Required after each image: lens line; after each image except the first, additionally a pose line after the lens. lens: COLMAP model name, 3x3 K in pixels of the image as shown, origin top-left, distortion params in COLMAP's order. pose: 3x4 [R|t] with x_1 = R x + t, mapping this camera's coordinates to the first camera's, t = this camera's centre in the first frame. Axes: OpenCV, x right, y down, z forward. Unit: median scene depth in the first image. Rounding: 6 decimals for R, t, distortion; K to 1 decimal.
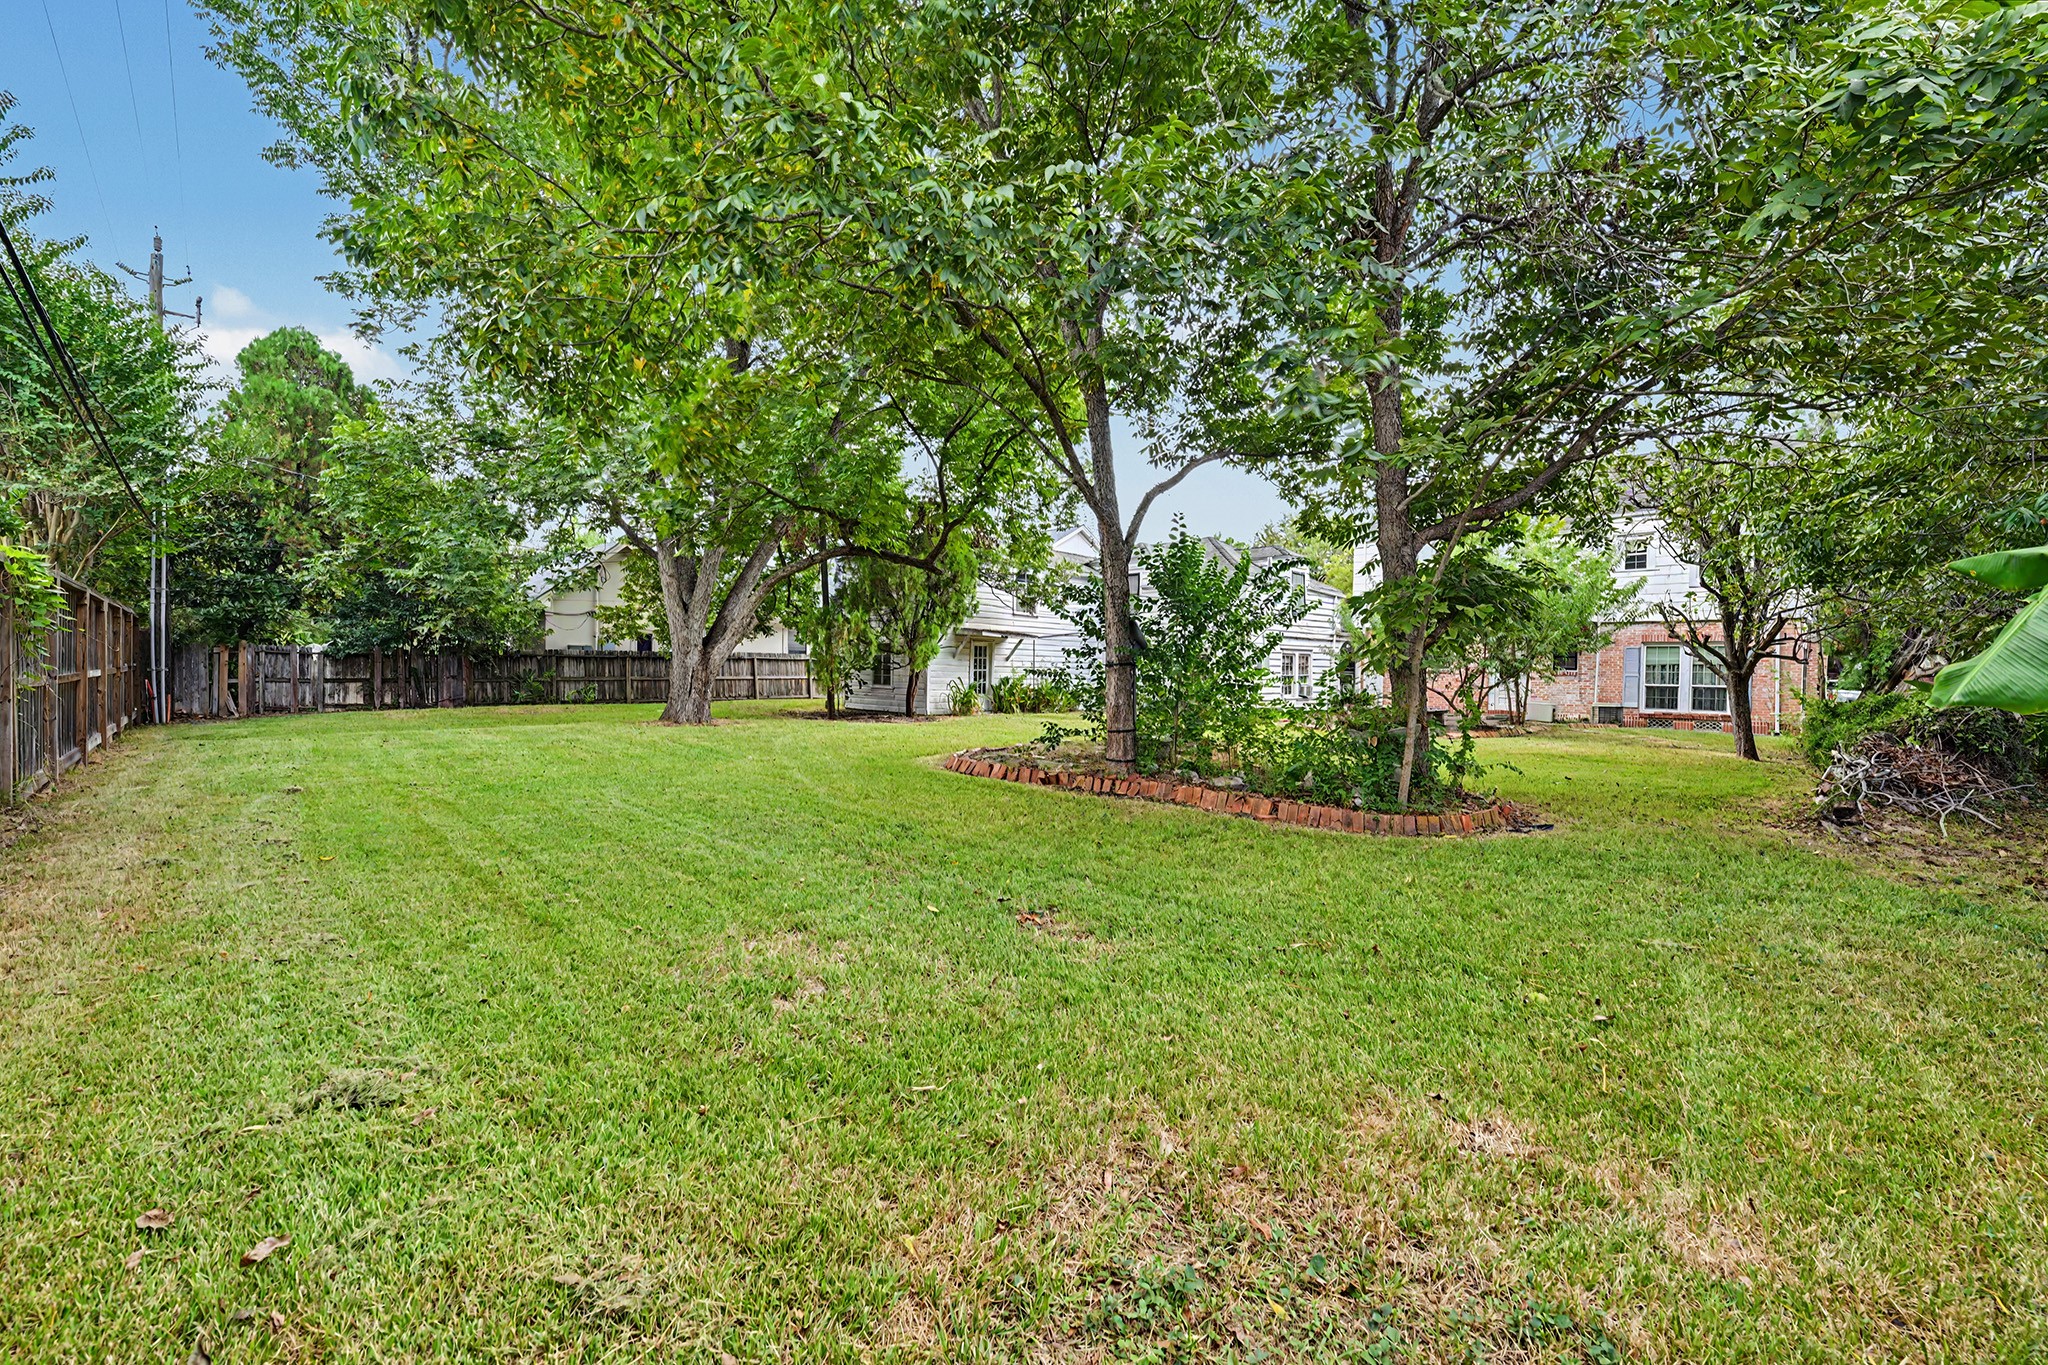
lens RADIAL K [[820.6, 0, 1016.5], [0, 820.6, 679.4], [0, 0, 1]] dist [0.001189, 0.000098]
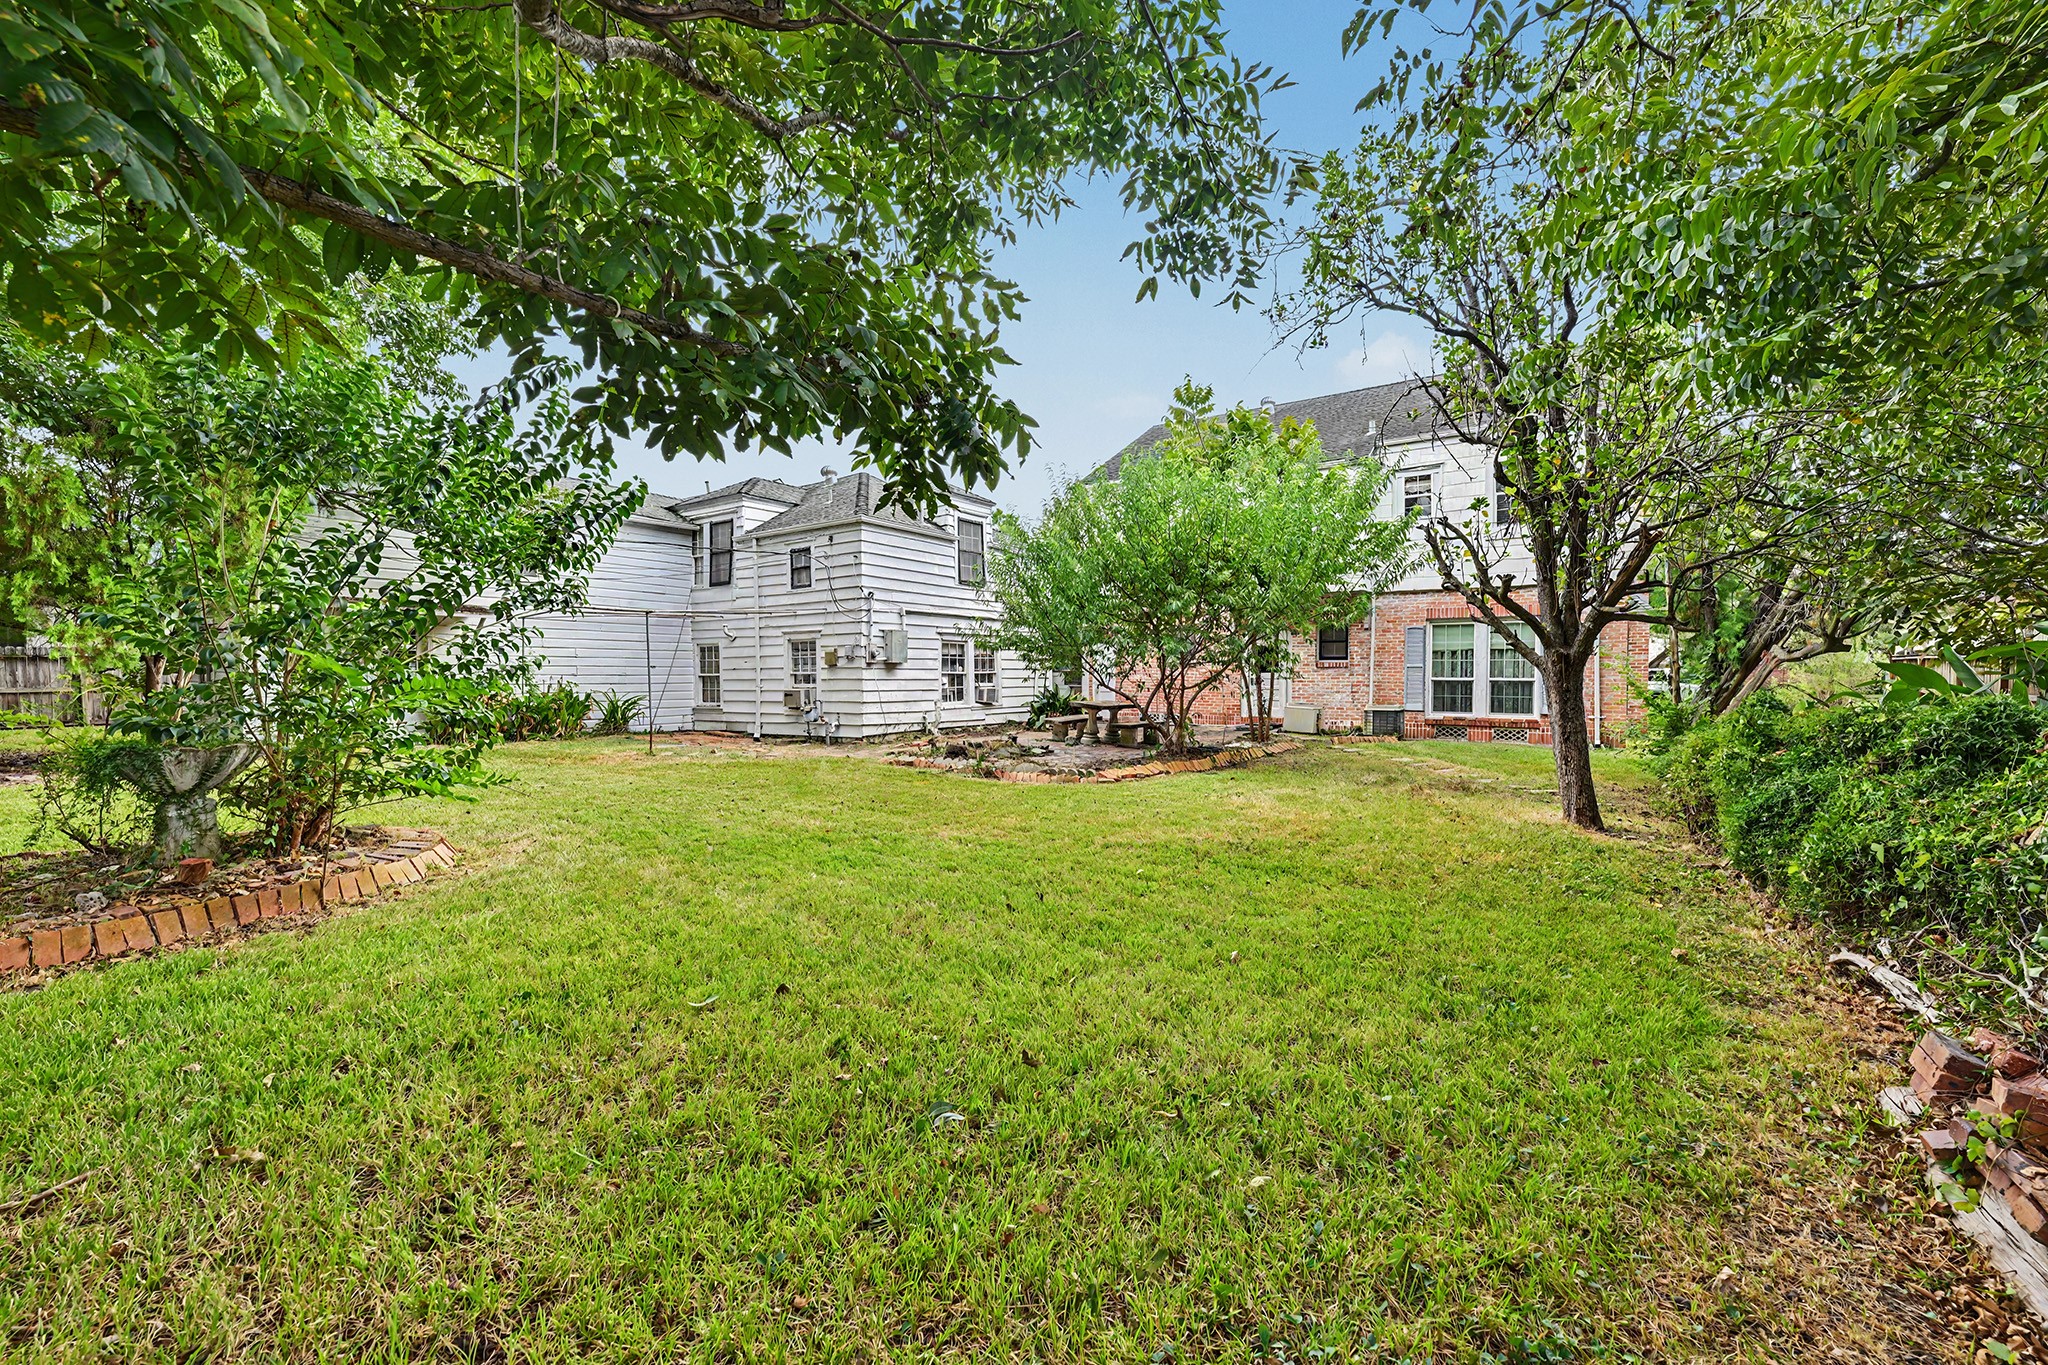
lens RADIAL K [[820.6, 0, 1031.0], [0, 820.6, 680.4], [0, 0, 1]] dist [0.001189, 0.000098]
pose [[0.985056, -0.014596, 0.171617, 0.337081], [0.014391, 0.999893, 0.002441, 0.001782], [-0.171635, 0.000065, 0.985161, 0.401318]]
